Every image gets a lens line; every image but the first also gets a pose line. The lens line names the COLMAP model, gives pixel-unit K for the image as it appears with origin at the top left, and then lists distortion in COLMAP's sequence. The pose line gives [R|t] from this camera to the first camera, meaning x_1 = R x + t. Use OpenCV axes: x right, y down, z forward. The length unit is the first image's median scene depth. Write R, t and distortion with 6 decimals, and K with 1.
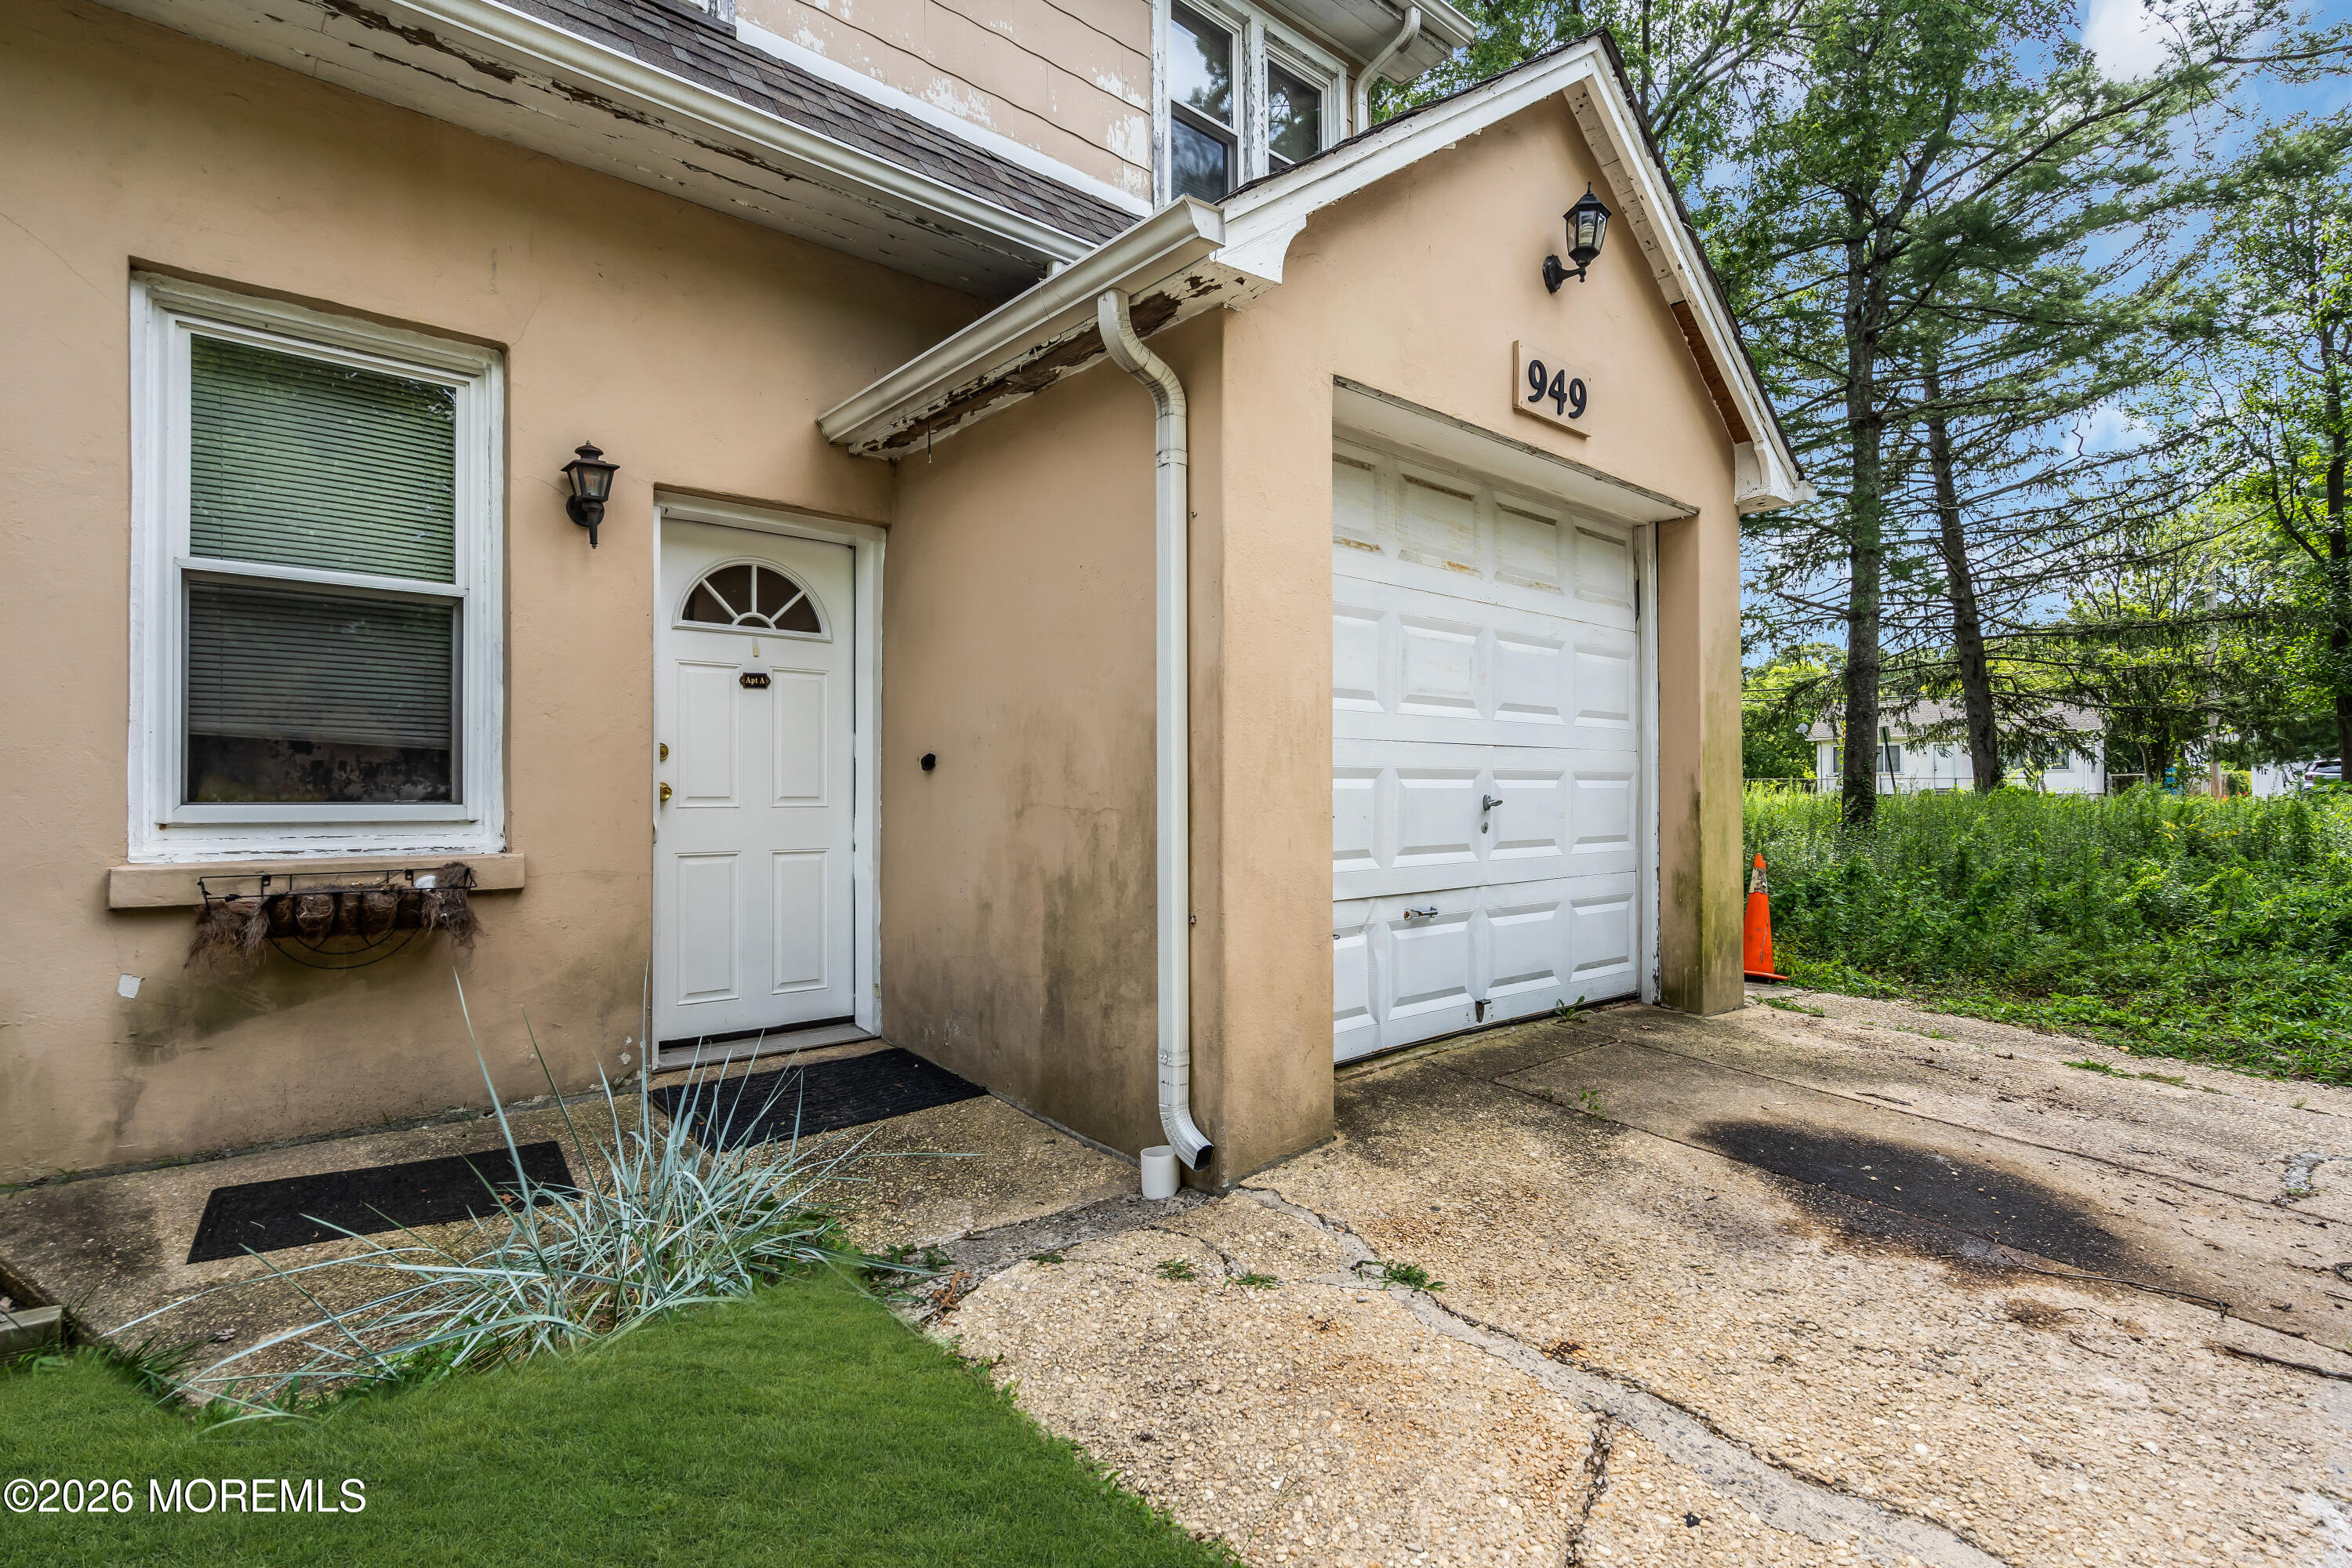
lens RADIAL K [[1157.9, 0, 1176.0], [0, 1157.9, 784.0], [0, 0, 1]] dist [0.005182, 0.000242]
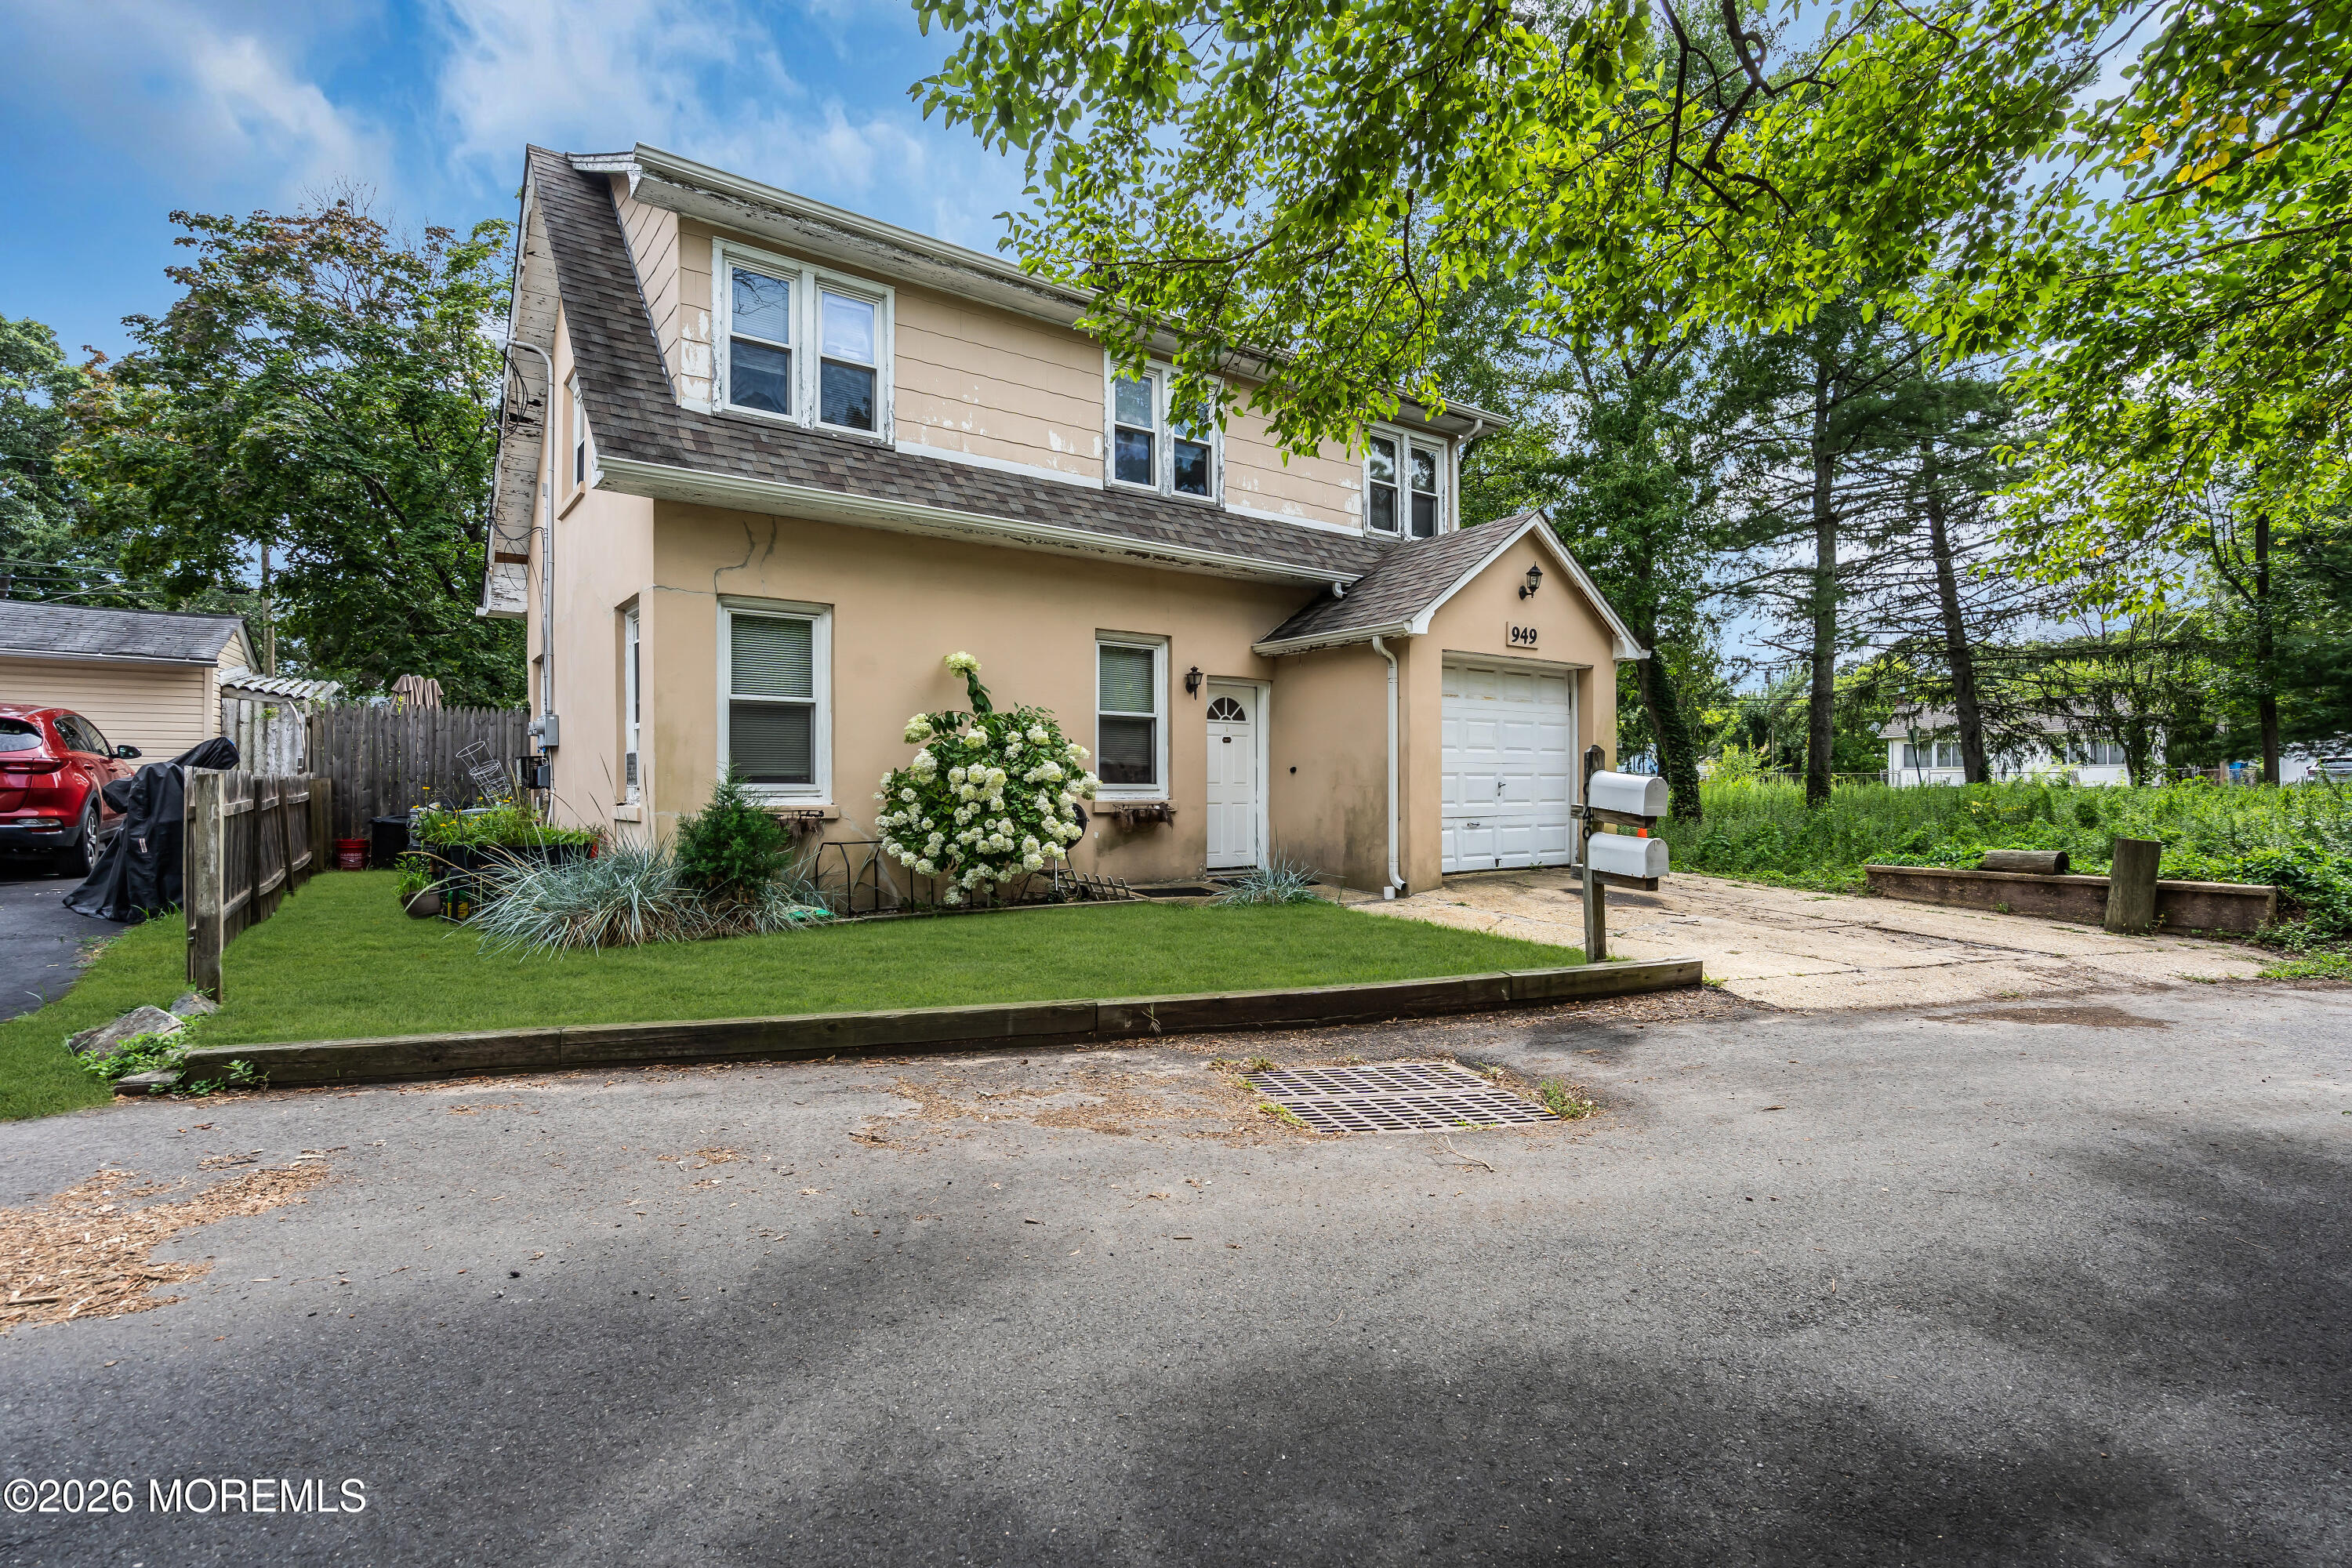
lens RADIAL K [[1135.0, 0, 1175.8], [0, 1135.0, 788.8], [0, 0, 1]] dist [-0.000715, 0.000087]
pose [[0.995929, 0.000854, -0.090138, -0.245233], [0.000005, 0.999955, 0.009527, 0.000564], [0.090143, -0.009489, 0.995884, -1.711305]]
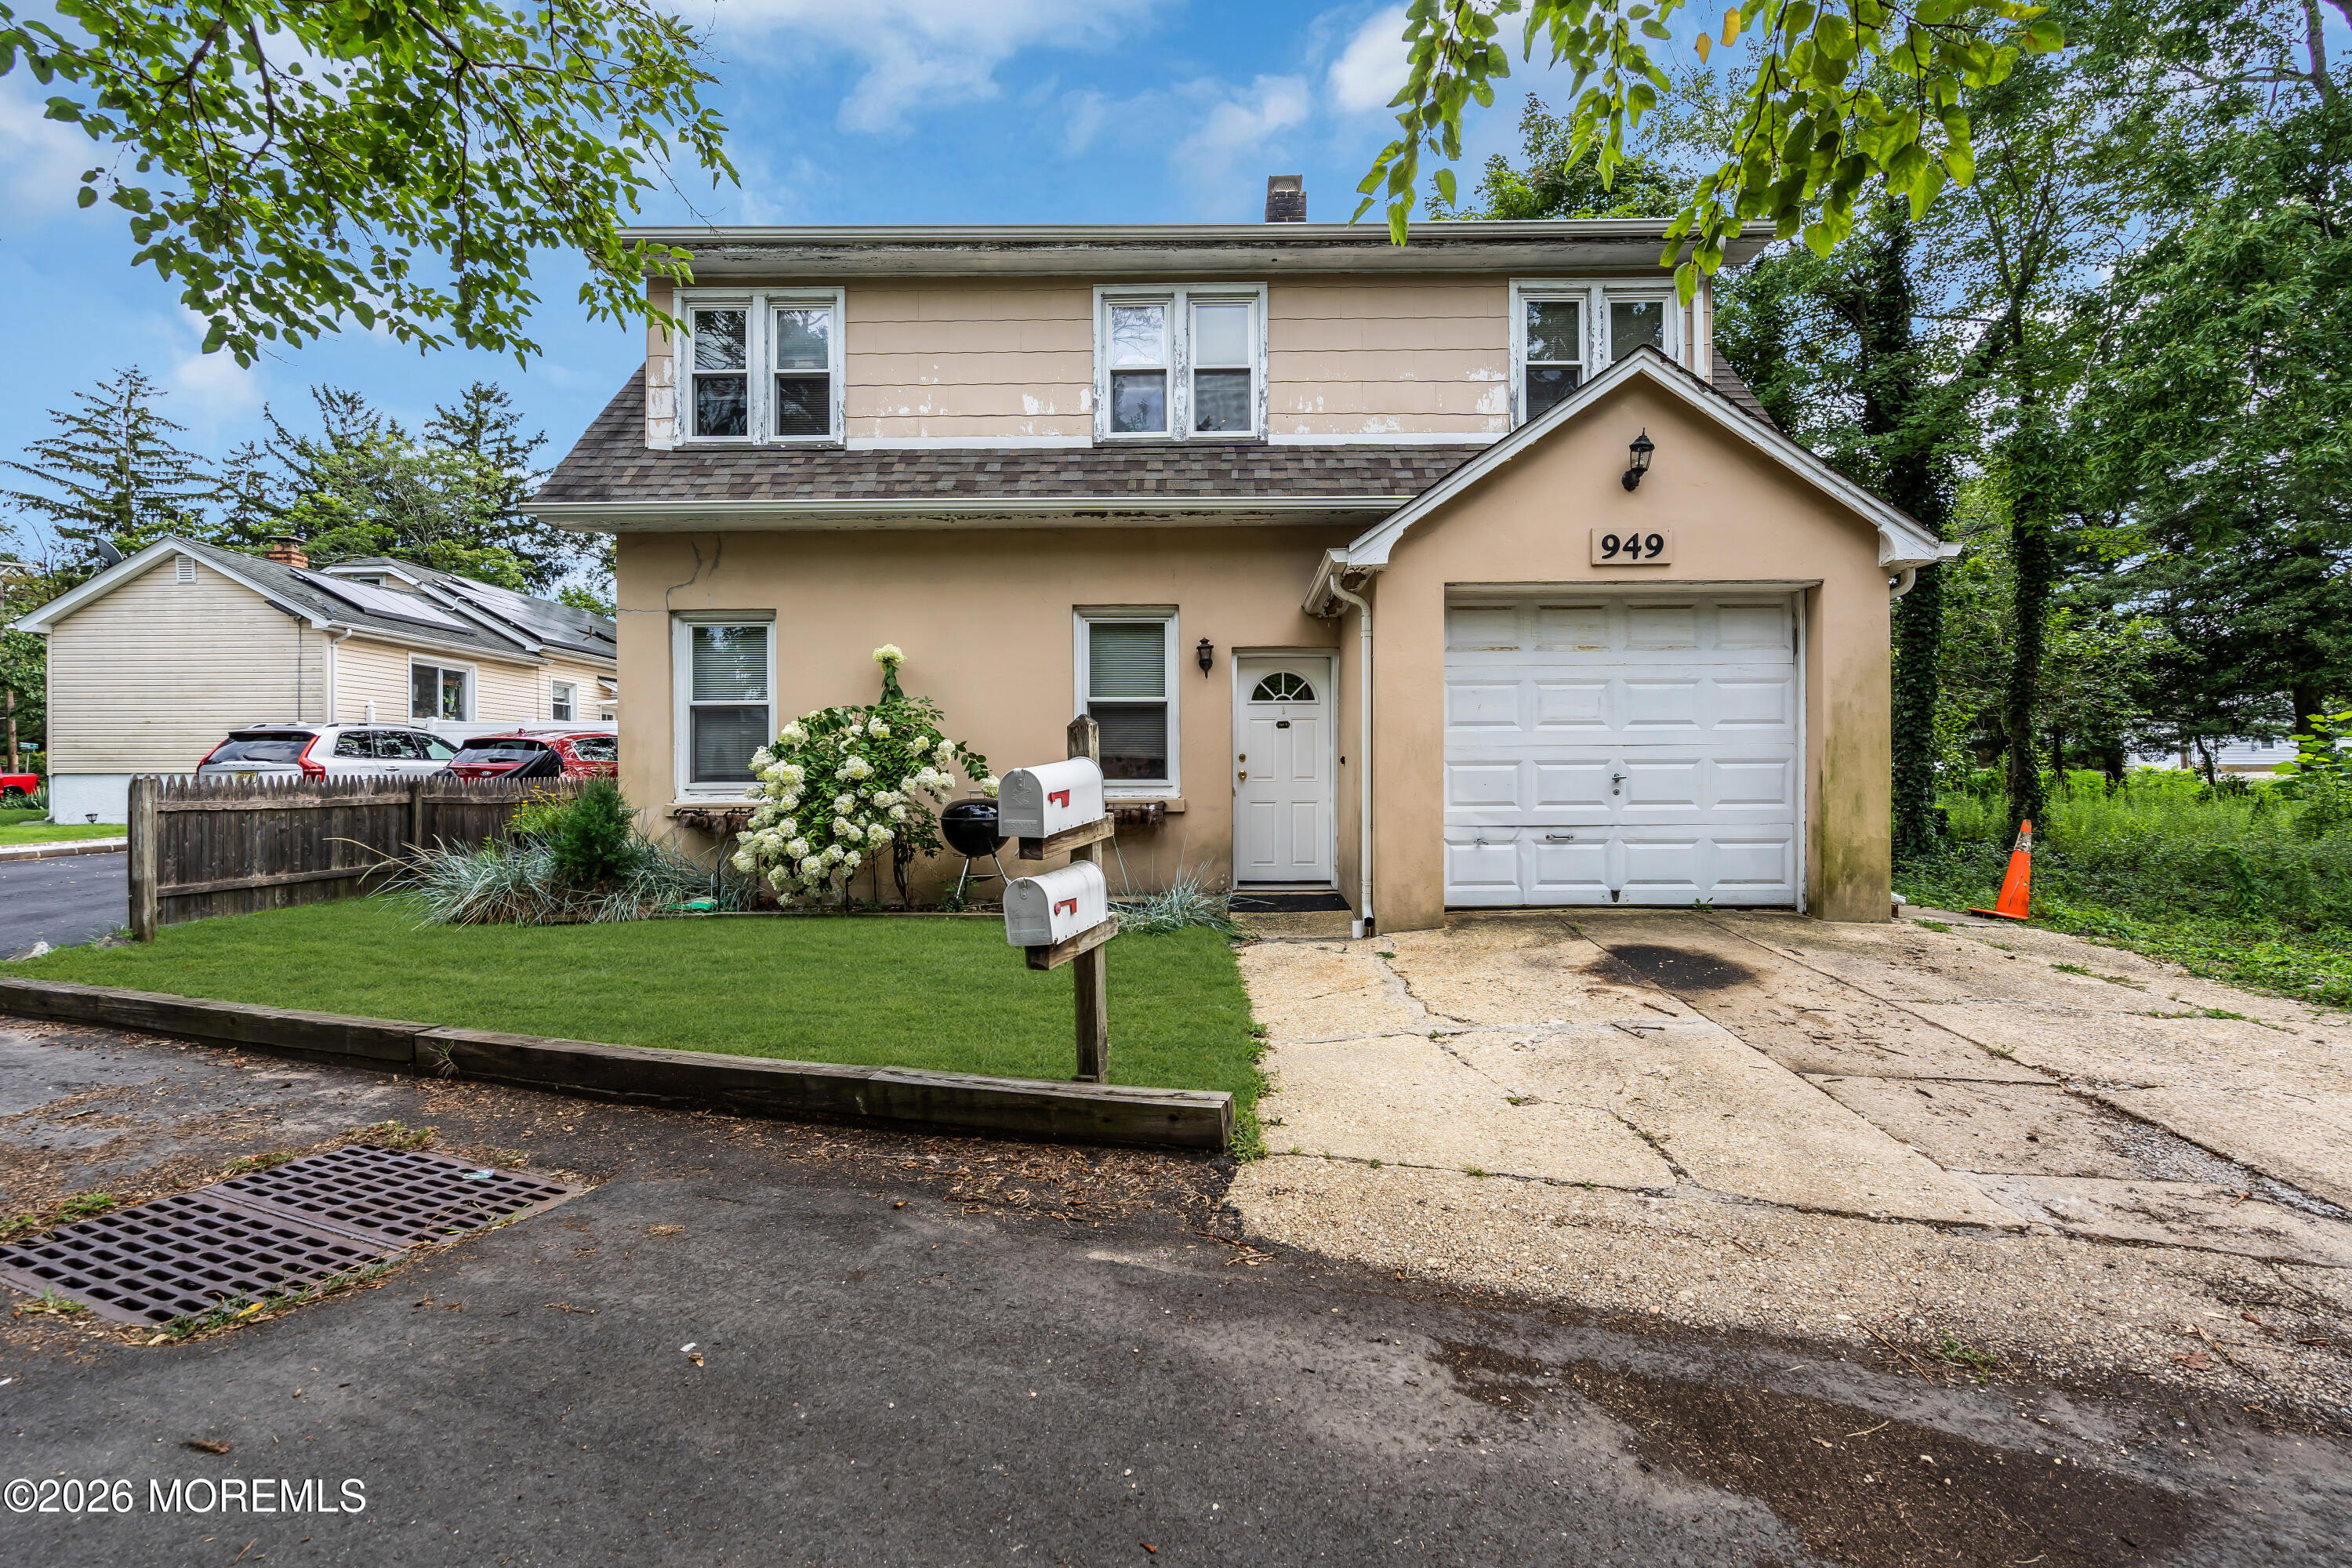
lens RADIAL K [[1063.4, 0, 1181.2], [0, 1063.4, 786.3], [0, 0, 1]] dist [-0.005839, 0.000785]
pose [[0.736263, 0.000992, -0.676694, 0.892062], [0.010605, 0.999859, 0.013004, 0.000787], [0.676612, -0.016751, 0.736149, -0.652606]]
